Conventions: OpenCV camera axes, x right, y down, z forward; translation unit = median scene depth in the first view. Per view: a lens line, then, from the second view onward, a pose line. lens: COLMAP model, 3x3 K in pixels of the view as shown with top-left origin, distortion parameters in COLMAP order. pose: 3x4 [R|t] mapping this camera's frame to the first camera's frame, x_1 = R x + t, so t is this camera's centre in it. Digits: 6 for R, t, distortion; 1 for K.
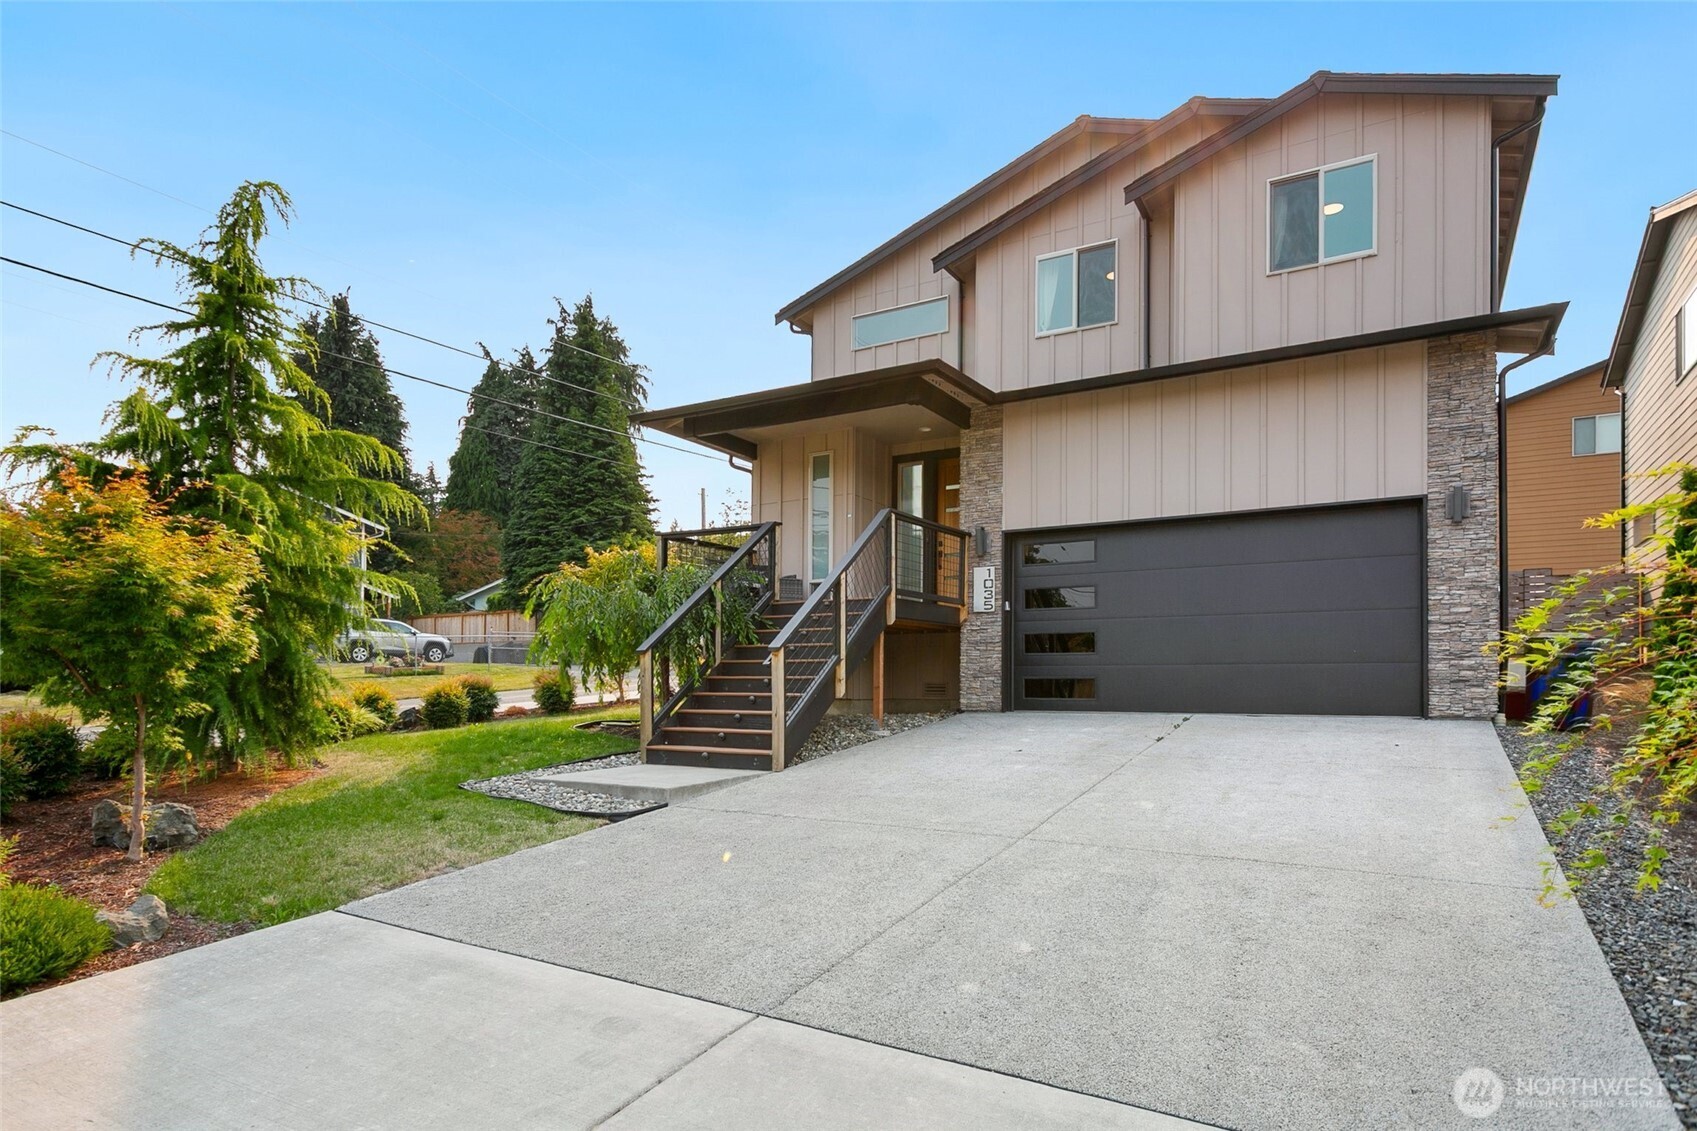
lens RADIAL K [[973.0, 0, 848.5], [0, 973.0, 565.5], [0, 0, 1]] dist [0.000916, 0.000147]
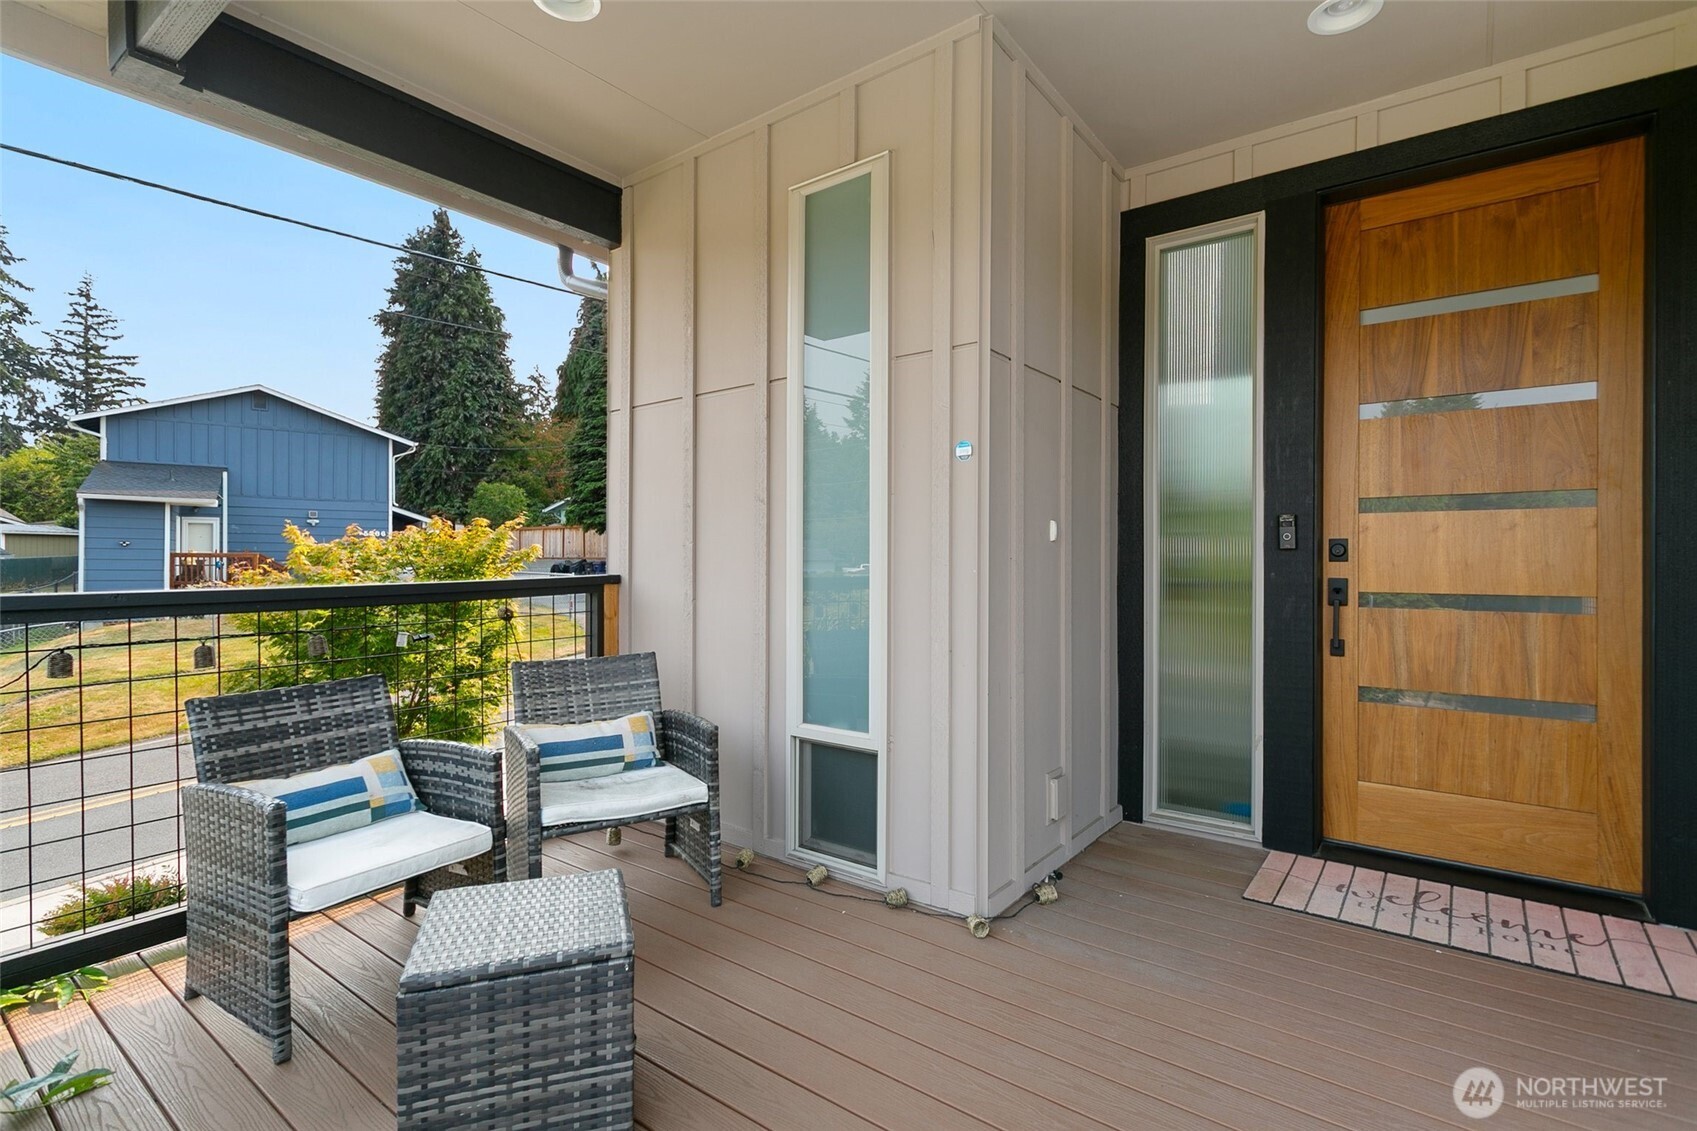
lens RADIAL K [[811.3, 0, 848.0], [0, 811.3, 542.1], [0, 0, 1]] dist [-0.002450, -0.000201]
pose [[0.993251, -0.004819, -0.115884, -0.001008], [0.016919, 0.994469, 0.103658, -0.010676], [0.114744, -0.104919, 0.987839, 0.175601]]
